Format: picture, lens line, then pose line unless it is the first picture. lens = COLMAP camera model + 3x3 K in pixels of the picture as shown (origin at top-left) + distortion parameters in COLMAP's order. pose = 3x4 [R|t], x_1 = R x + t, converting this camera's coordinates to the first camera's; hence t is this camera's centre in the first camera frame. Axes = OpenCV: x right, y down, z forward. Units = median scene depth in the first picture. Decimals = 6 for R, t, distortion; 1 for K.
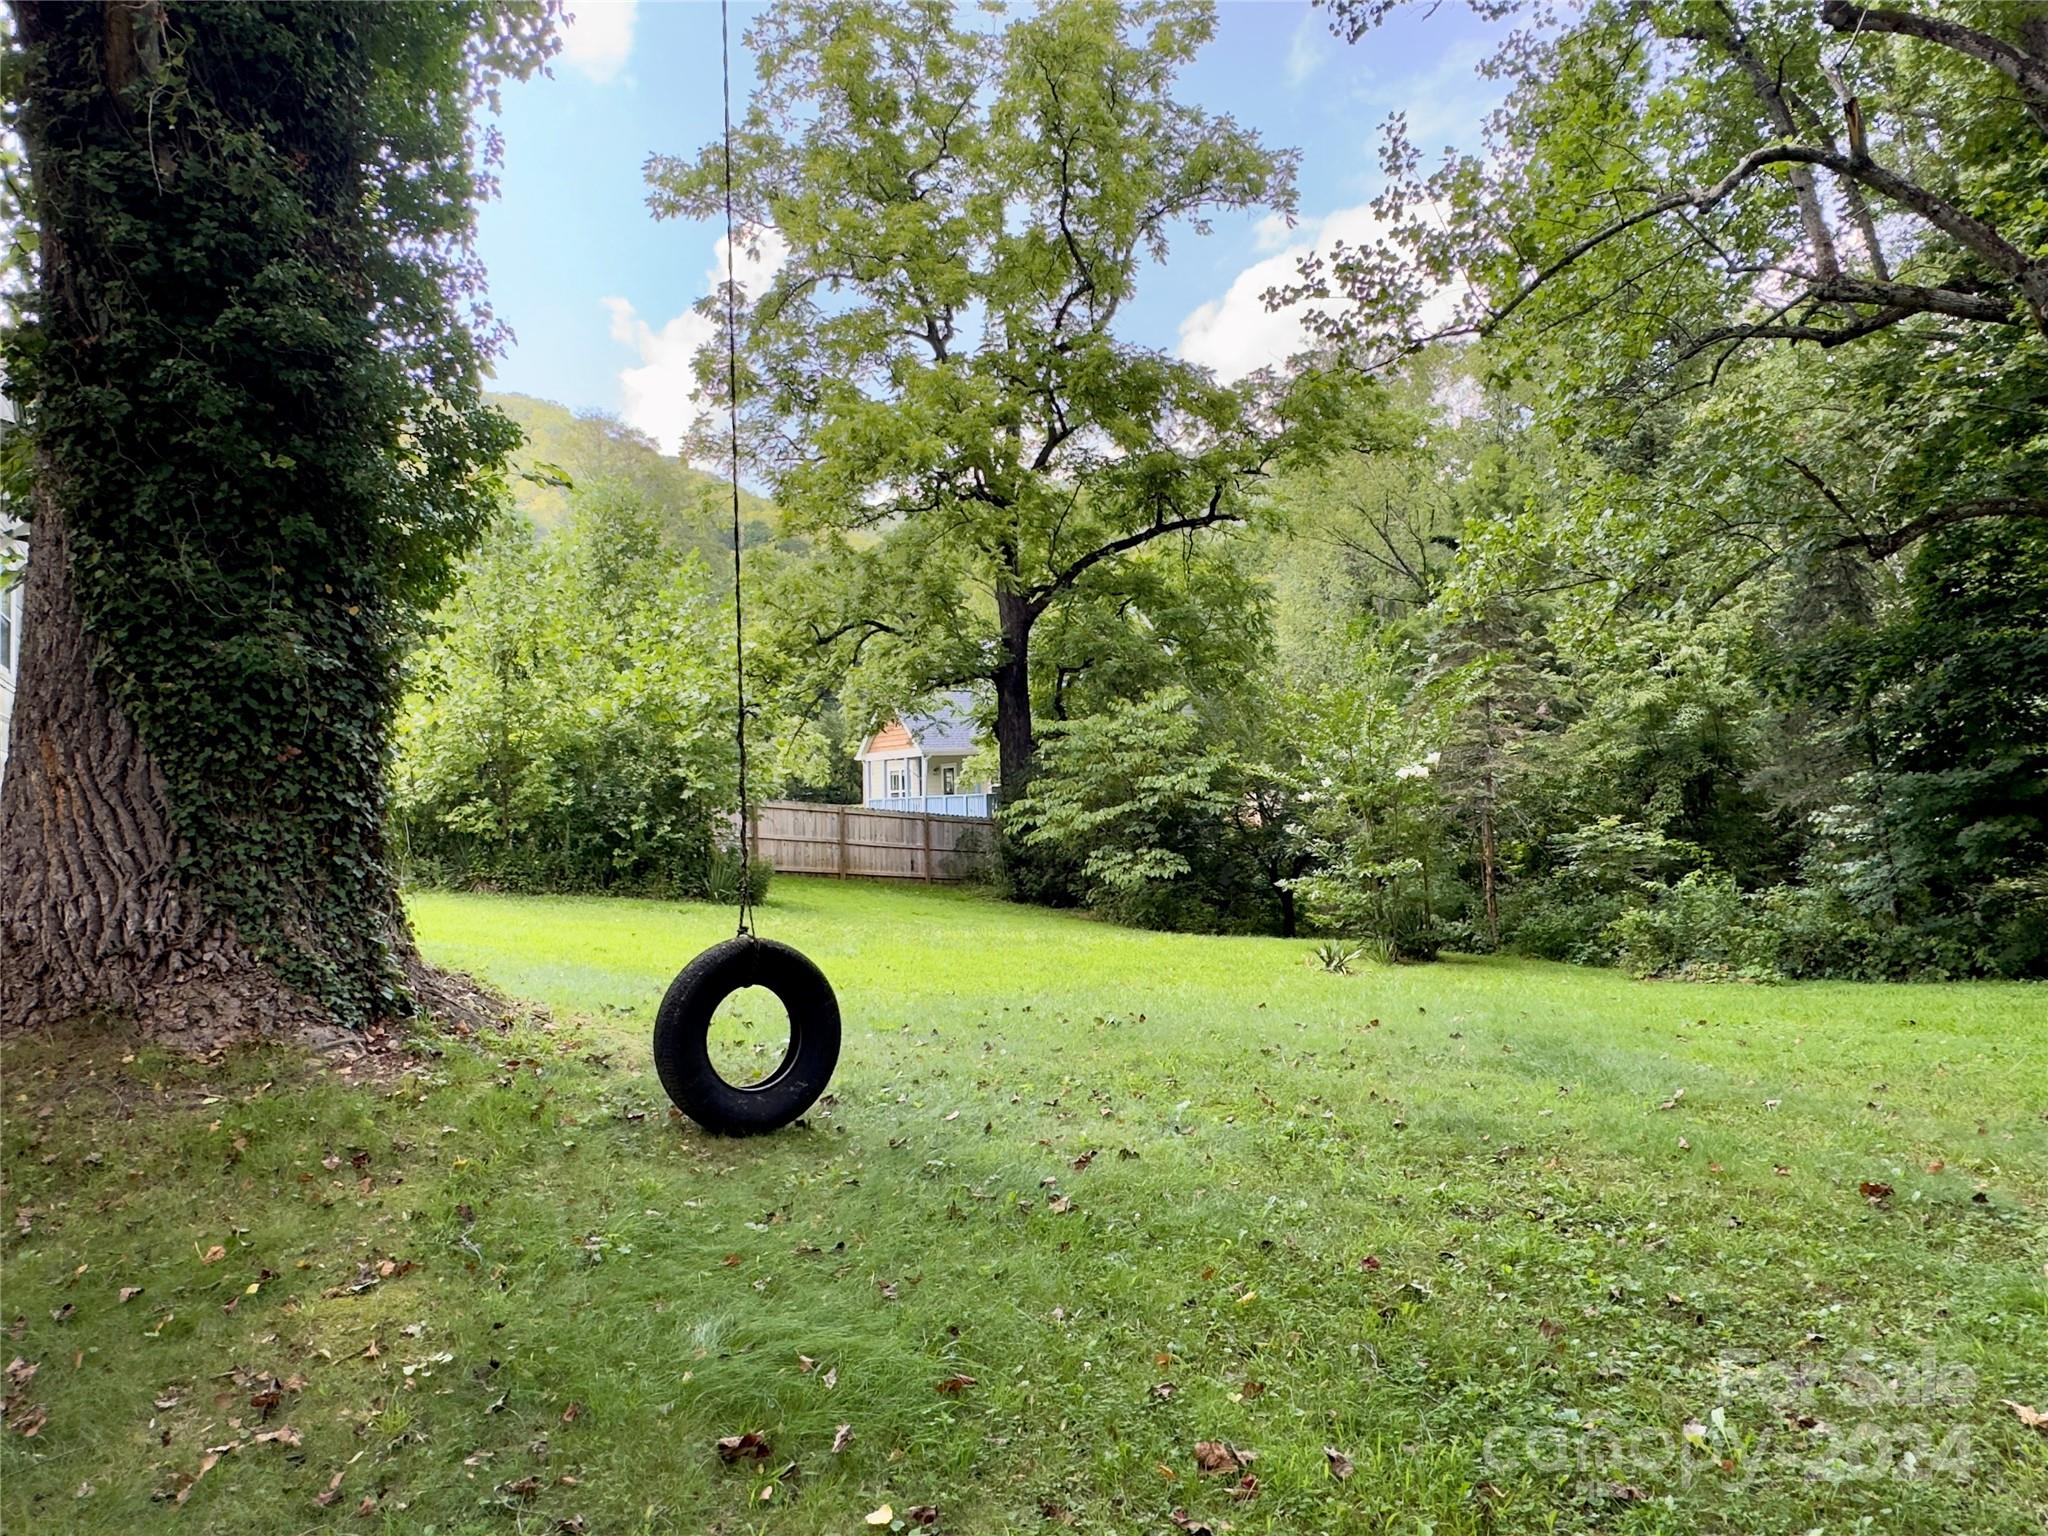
lens RADIAL K [[1309.4, 0, 1010.8], [0, 1309.4, 765.4], [0, 0, 1]] dist [-0.010133, 0.006544]
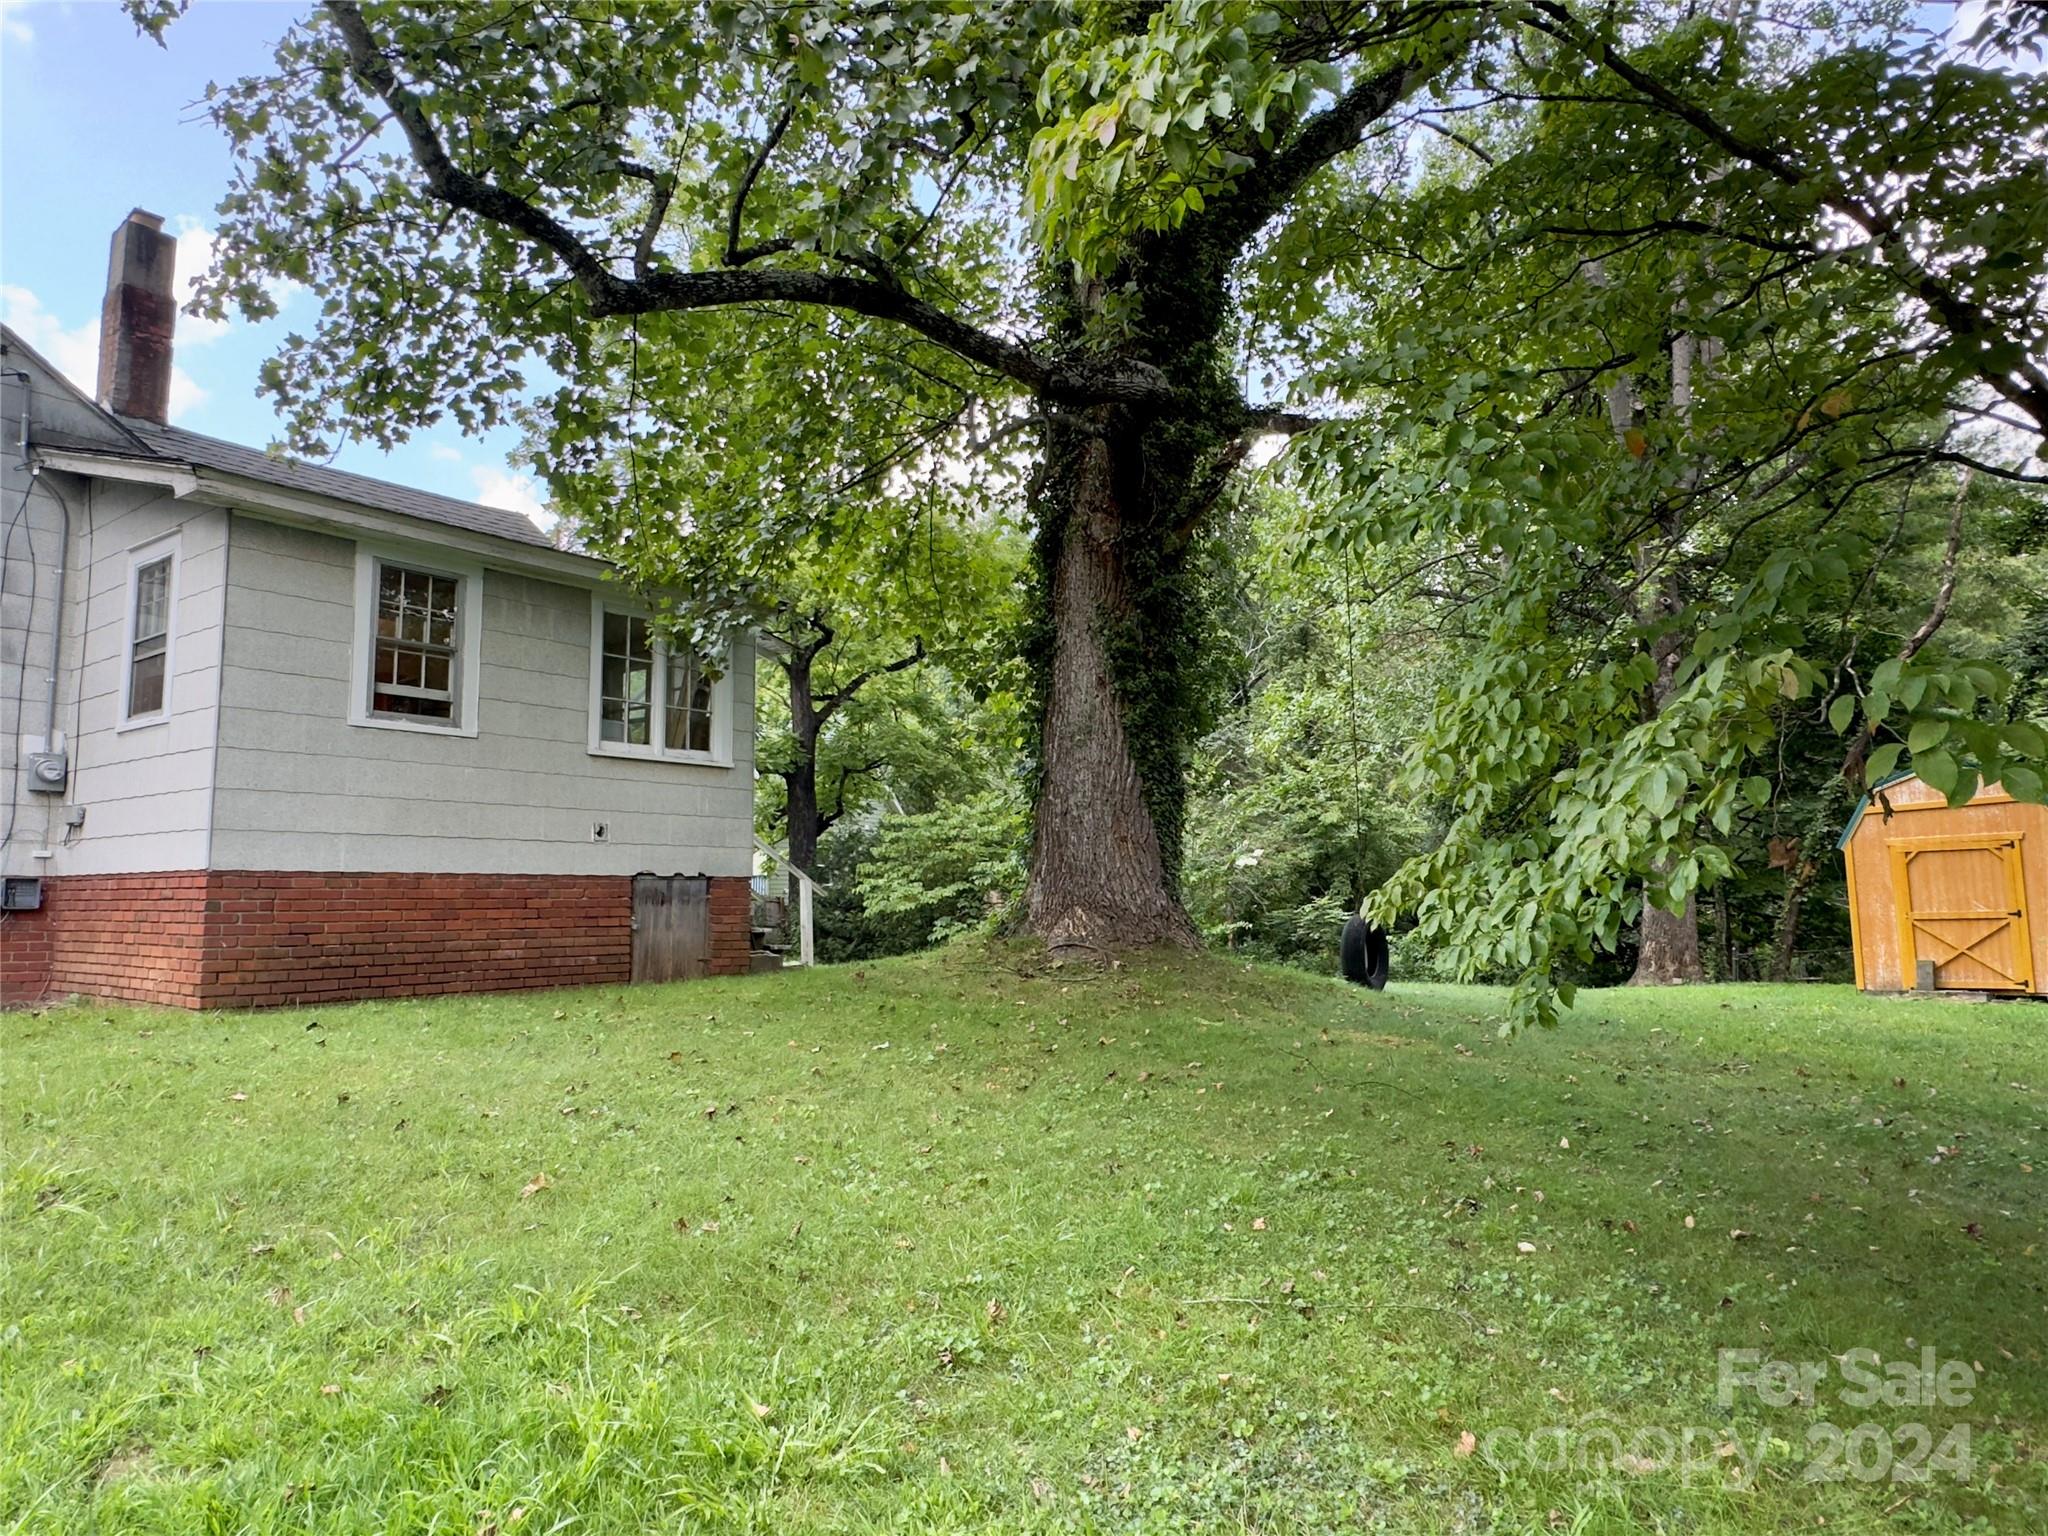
lens RADIAL K [[1309.4, 0, 1027.5], [0, 1309.4, 769.1], [0, 0, 1]] dist [-0.010133, 0.006544]
pose [[0.928348, 0.053002, 0.367914, -0.465396], [-0.027424, 0.996851, -0.074410, 0.016889], [-0.370699, 0.058989, 0.926878, -0.281086]]
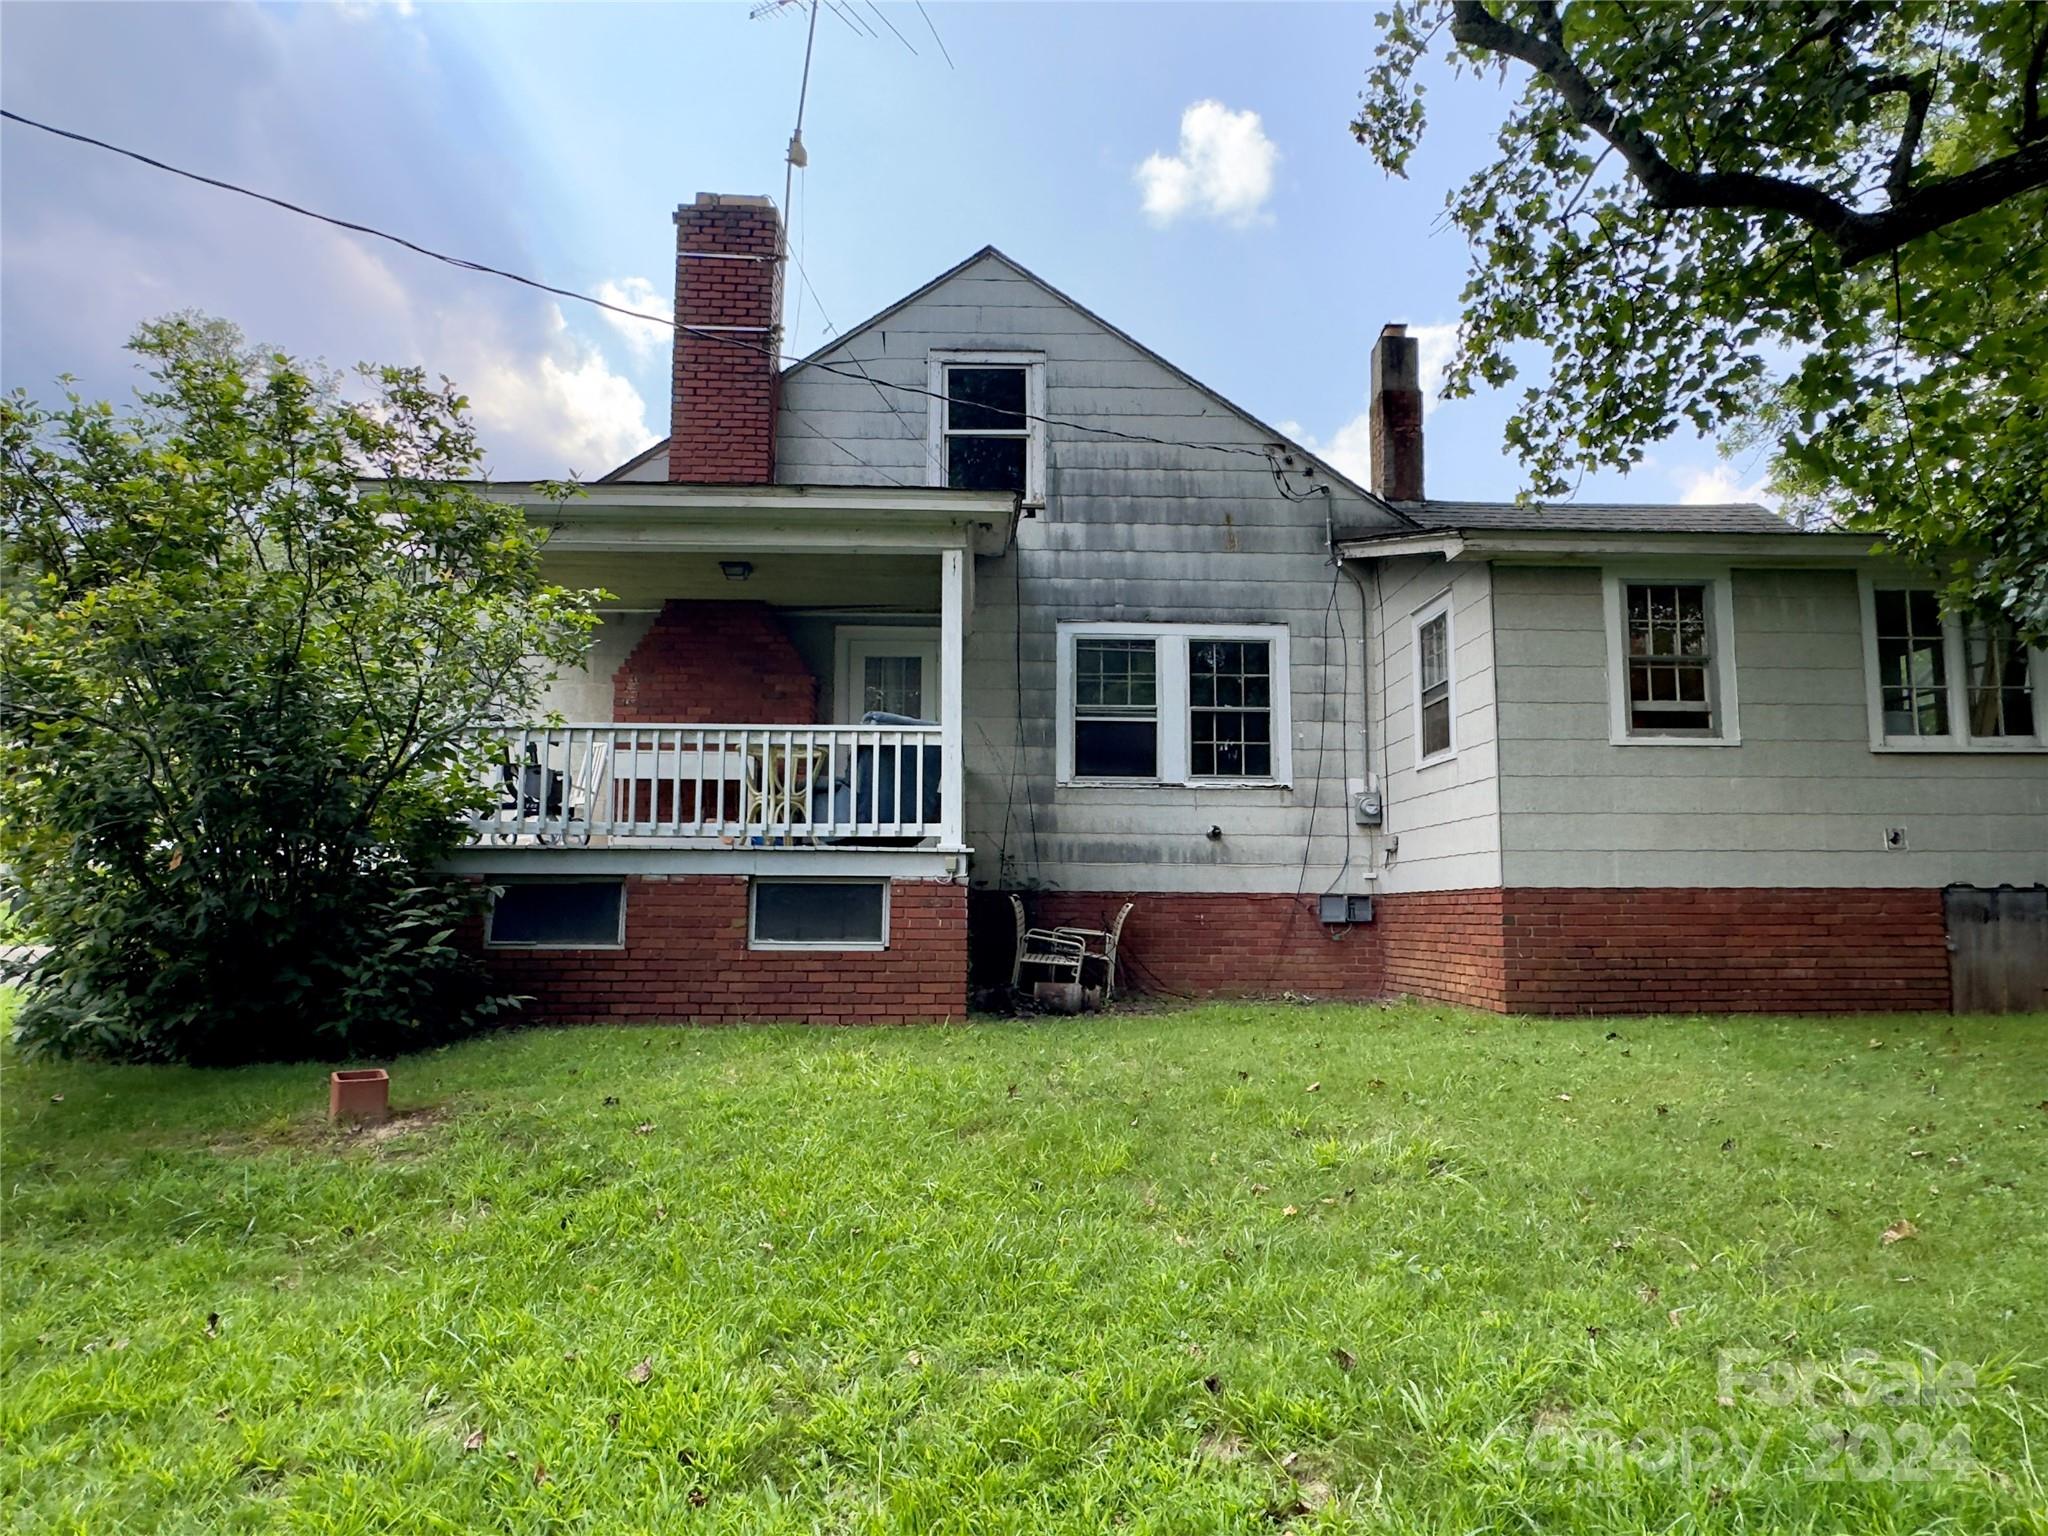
lens RADIAL K [[1309.4, 0, 1028.8], [0, 1309.4, 778.6], [0, 0, 1]] dist [-0.010133, 0.006544]
pose [[0.873114, -0.029253, -0.486637, -0.495915], [-0.002282, 0.997942, -0.064083, 0.016265], [0.487510, 0.057063, 0.871251, -0.289542]]
